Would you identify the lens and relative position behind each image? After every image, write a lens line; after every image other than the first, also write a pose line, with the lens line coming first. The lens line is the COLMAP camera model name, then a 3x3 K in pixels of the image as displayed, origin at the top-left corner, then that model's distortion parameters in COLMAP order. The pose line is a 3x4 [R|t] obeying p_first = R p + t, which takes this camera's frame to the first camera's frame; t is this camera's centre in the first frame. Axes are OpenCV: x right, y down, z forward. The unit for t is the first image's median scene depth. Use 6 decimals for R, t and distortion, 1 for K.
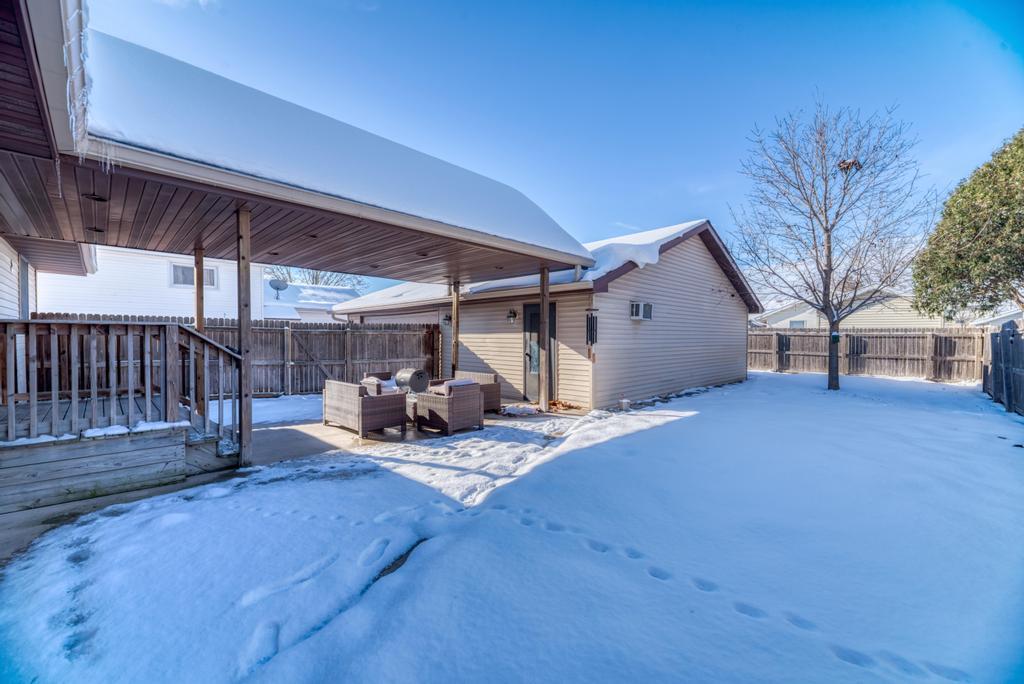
lens RADIAL K [[406.7, 0, 509.4], [0, 406.7, 339.9], [0, 0, 1]] dist [0.000764, 0.000081]
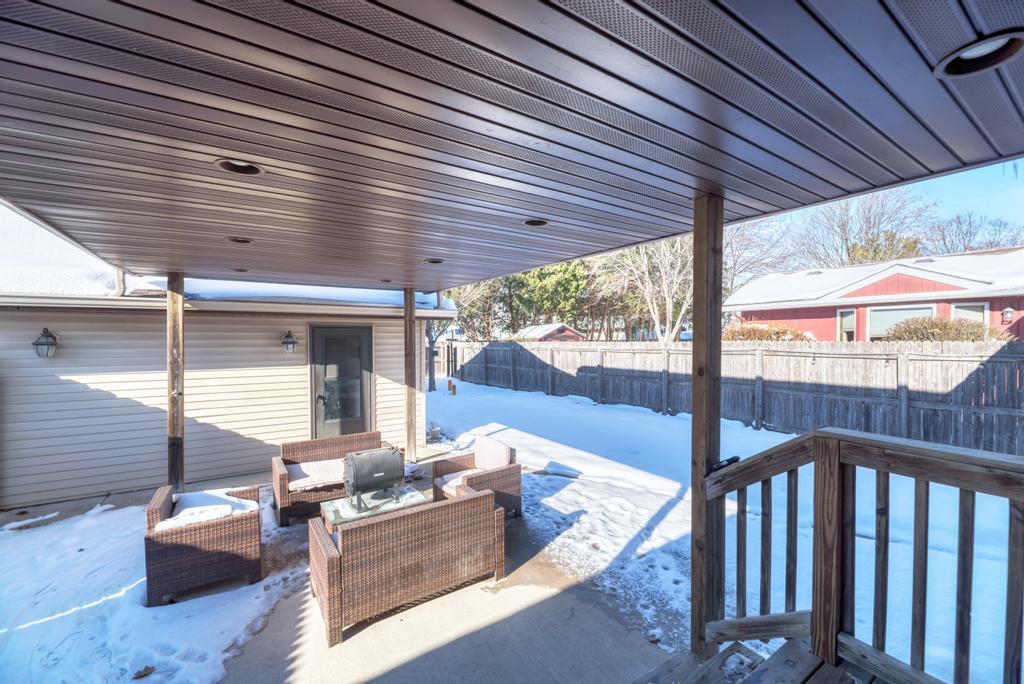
lens RADIAL K [[406.7, 0, 517.5], [0, 406.7, 344.8], [0, 0, 1]] dist [0.000764, 0.000081]
pose [[0.206332, -0.011919, 0.978409, -0.670931], [0.010723, 0.999893, 0.009919, -0.067130], [-0.978423, 0.008445, 0.206438, 0.628483]]
